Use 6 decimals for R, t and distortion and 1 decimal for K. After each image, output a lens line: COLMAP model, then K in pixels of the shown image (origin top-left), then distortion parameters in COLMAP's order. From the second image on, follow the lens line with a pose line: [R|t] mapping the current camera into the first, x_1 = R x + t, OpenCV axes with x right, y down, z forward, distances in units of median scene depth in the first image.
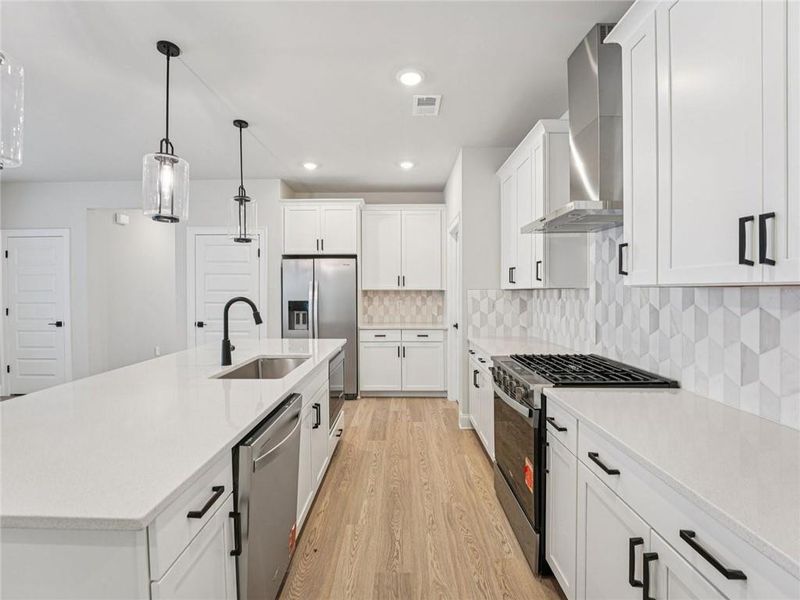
lens RADIAL K [[378.3, 0, 400.6], [0, 378.3, 301.1], [0, 0, 1]] dist [-0.014725, -0.000061]
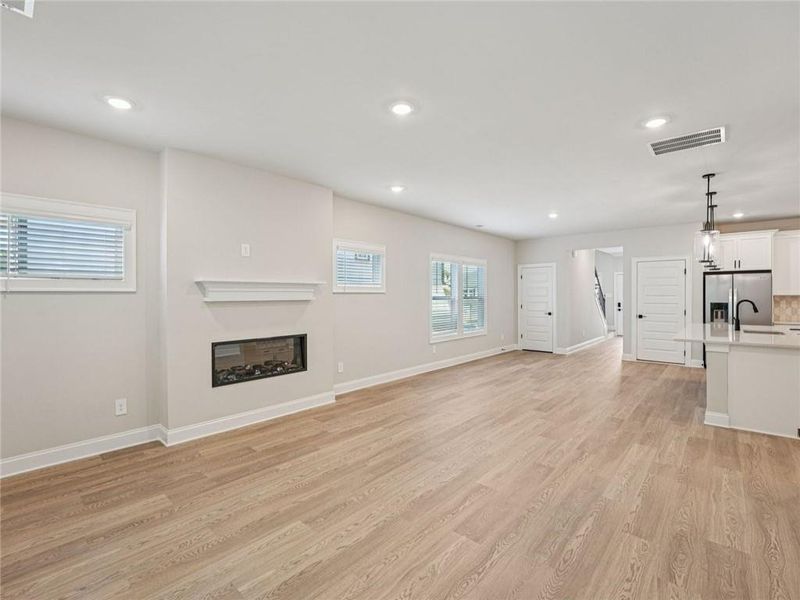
lens RADIAL K [[378.3, 0, 396.4], [0, 378.3, 296.2], [0, 0, 1]] dist [-0.014725, -0.000061]
pose [[0.764853, 0.001528, -0.644203, -0.289949], [-0.017418, 0.999681, -0.018309, 0.022170], [0.643970, 0.025225, 0.764635, -0.927695]]
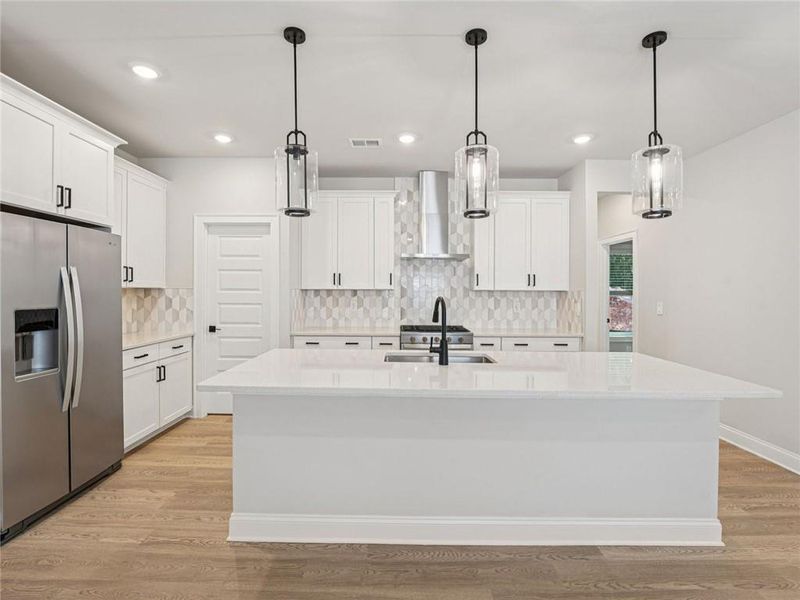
lens RADIAL K [[378.3, 0, 399.4], [0, 378.3, 291.3], [0, 0, 1]] dist [-0.014725, -0.000061]
pose [[-0.019652, 0.002554, 0.999804, -0.725206], [0.019247, 0.999812, -0.002176, -0.012273], [-0.999622, 0.019200, -0.019697, 0.561598]]
